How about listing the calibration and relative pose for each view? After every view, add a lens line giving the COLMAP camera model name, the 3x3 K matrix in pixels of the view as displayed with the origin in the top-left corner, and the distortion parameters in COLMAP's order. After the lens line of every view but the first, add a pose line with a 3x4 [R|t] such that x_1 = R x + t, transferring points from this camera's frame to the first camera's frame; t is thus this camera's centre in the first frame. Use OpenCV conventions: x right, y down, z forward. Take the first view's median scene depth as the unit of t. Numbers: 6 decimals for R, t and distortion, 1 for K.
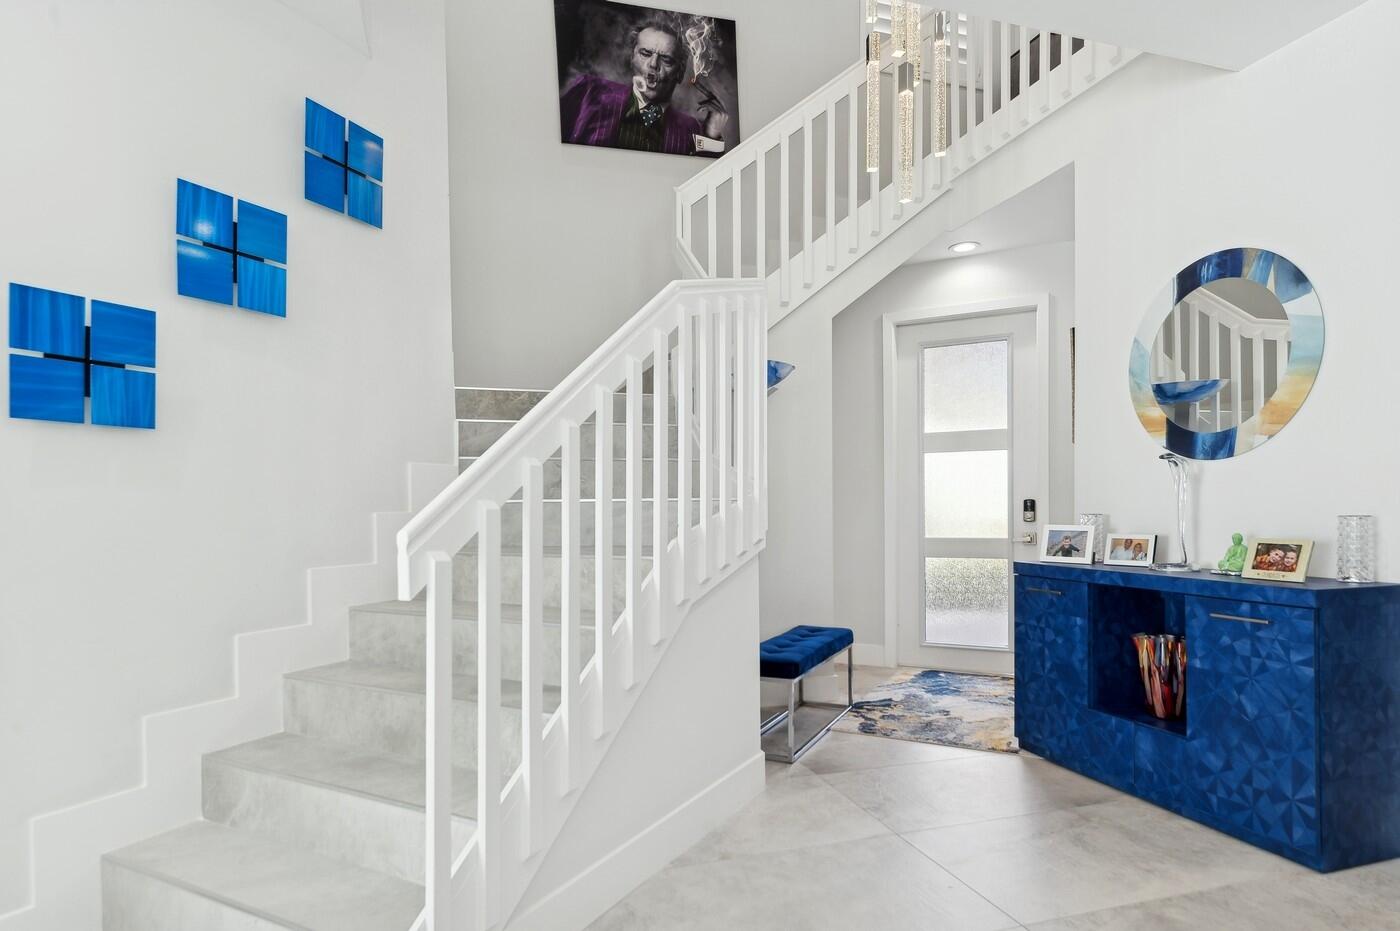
lens RADIAL K [[804.2, 0, 691.9], [0, 804.2, 507.1], [0, 0, 1]] dist [0.000420, 0.000742]
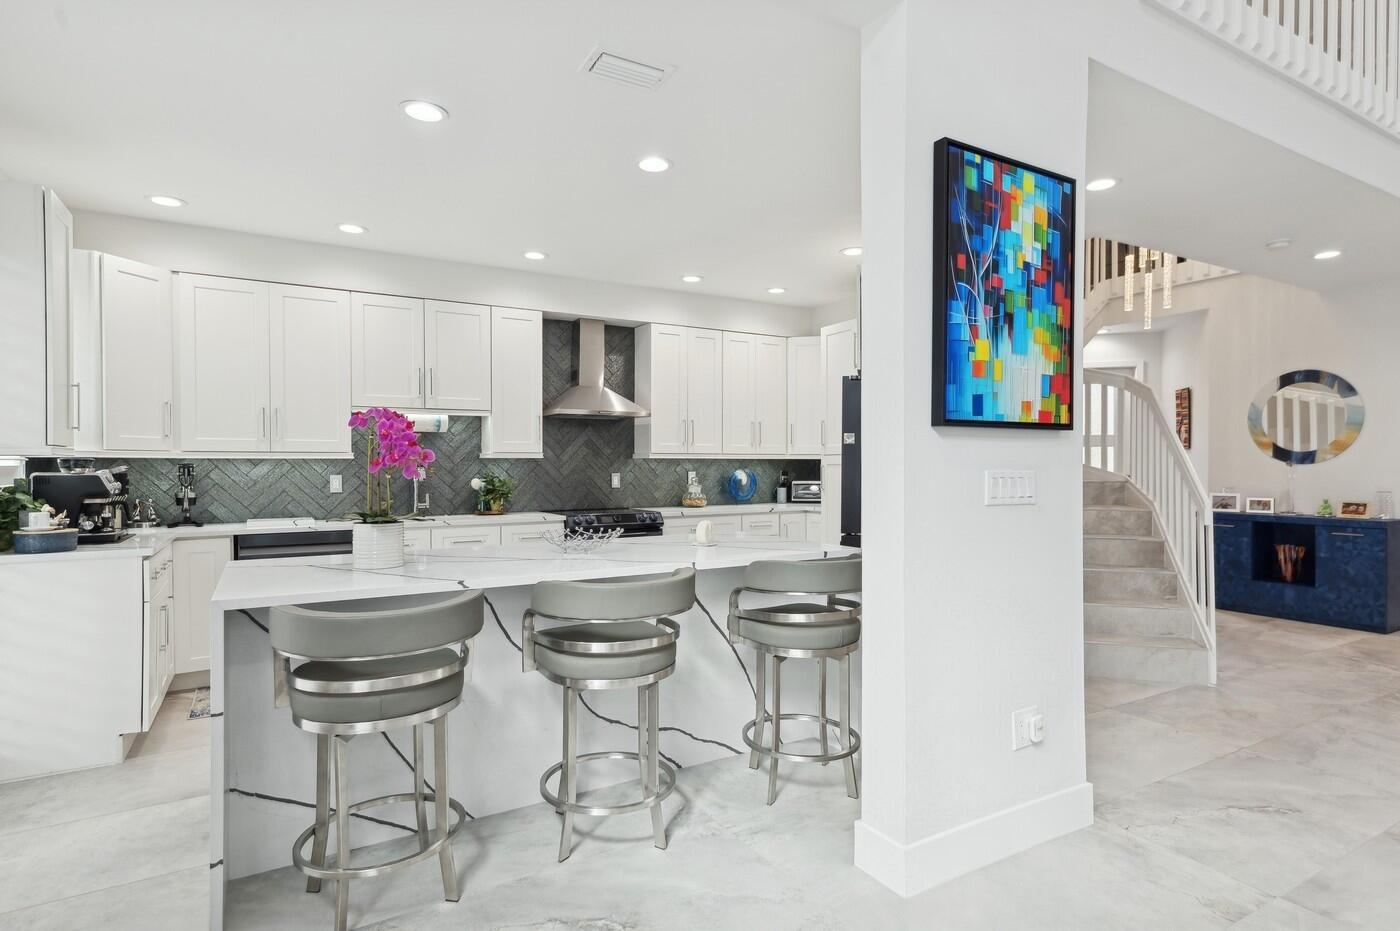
lens RADIAL K [[748.6, 0, 698.1], [0, 748.6, 464.7], [0, 0, 1]] dist [0.000383, -0.000031]
pose [[0.965932, 0.008372, 0.258661, -1.664646], [-0.008806, 0.999961, 0.000521, -0.050197], [-0.258647, -0.002781, 0.965968, -0.615596]]
